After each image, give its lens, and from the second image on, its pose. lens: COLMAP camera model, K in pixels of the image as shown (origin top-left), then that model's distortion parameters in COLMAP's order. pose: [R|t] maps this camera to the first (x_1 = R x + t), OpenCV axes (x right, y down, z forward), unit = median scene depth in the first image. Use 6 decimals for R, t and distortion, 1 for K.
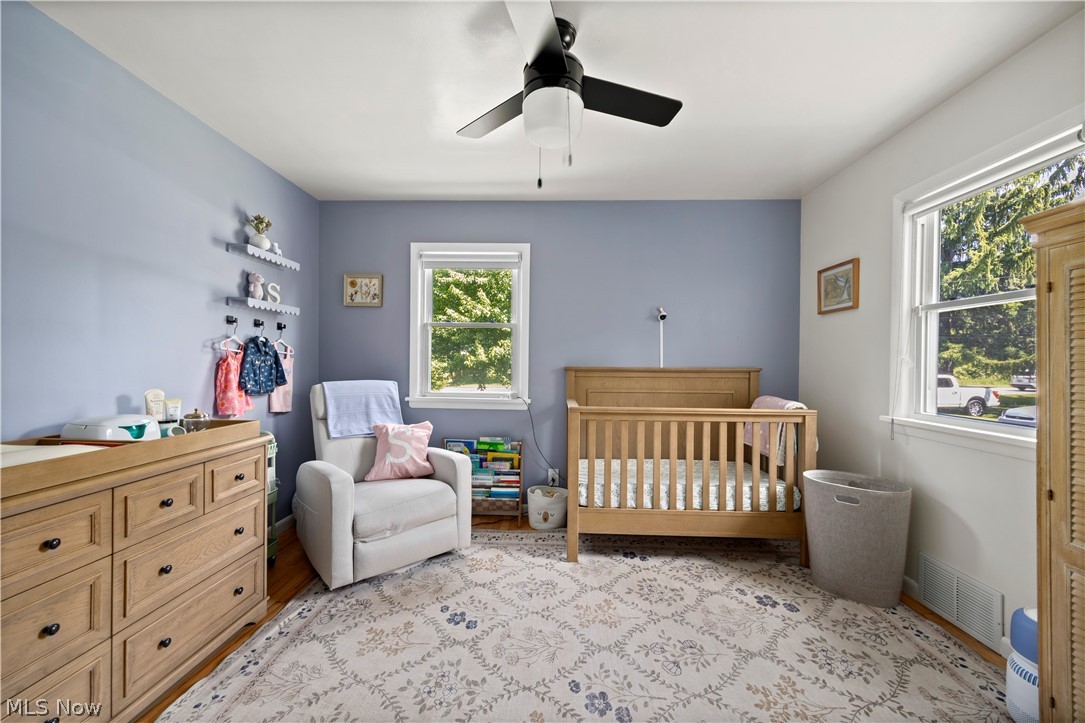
lens RADIAL K [[434.3, 0, 541.5], [0, 434.3, 364.3], [0, 0, 1]] dist [0.002588, 0.000447]
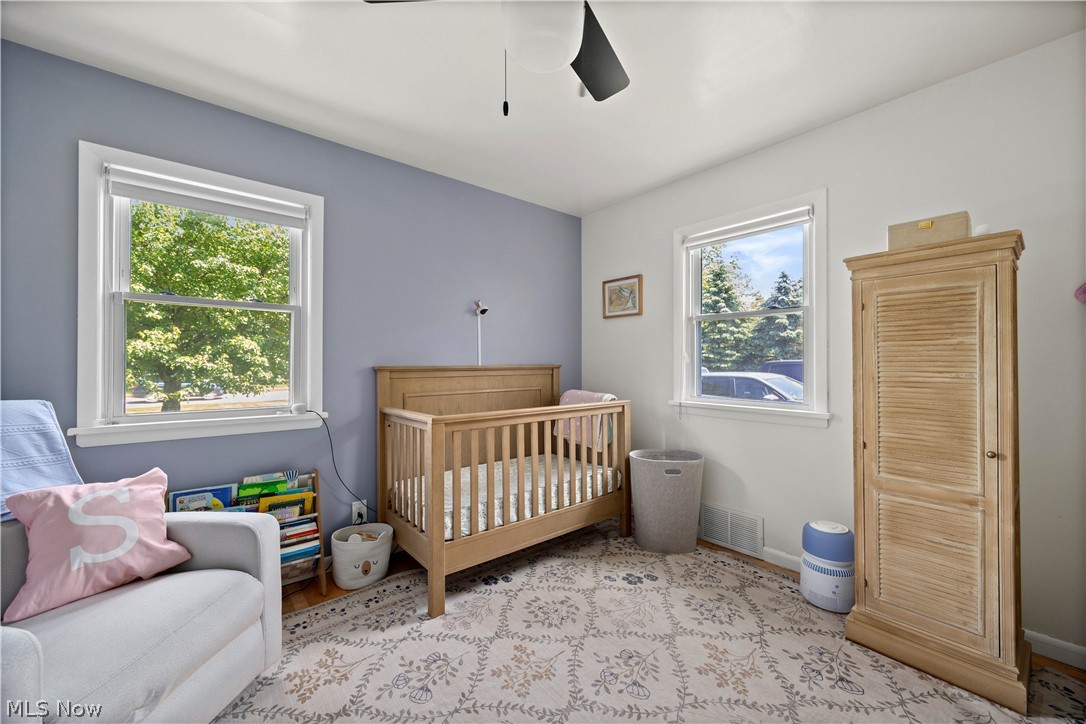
lens RADIAL K [[418.9, 0, 543.0], [0, 418.9, 359.7], [0, 0, 1]] dist [-0.003292, 0.000149]
pose [[0.745362, -0.005706, 0.666636, -0.286583], [0.010390, 0.999941, -0.003058, -0.001000], [-0.666579, 0.009206, 0.745378, 0.309314]]
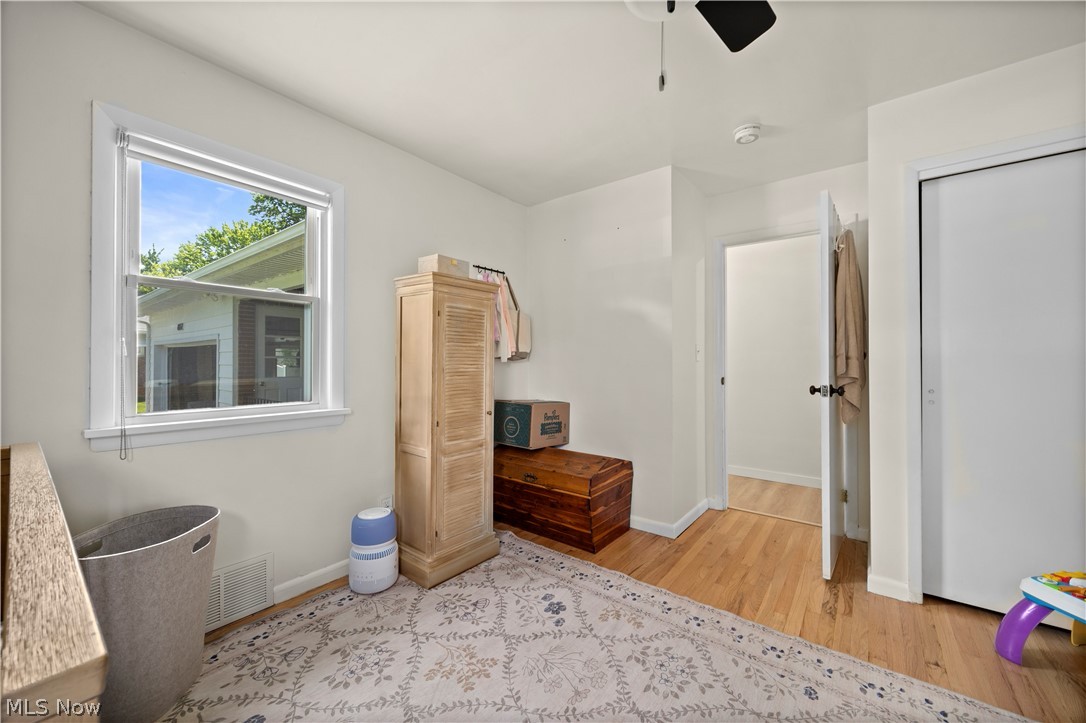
lens RADIAL K [[418.9, 0, 543.0], [0, 418.9, 359.2], [0, 0, 1]] dist [-0.003292, 0.000149]
pose [[-0.811776, -0.005127, 0.583947, -0.118478], [-0.005001, 0.999986, 0.001827, 0.006874], [-0.583948, -0.001438, -0.811790, 1.028219]]
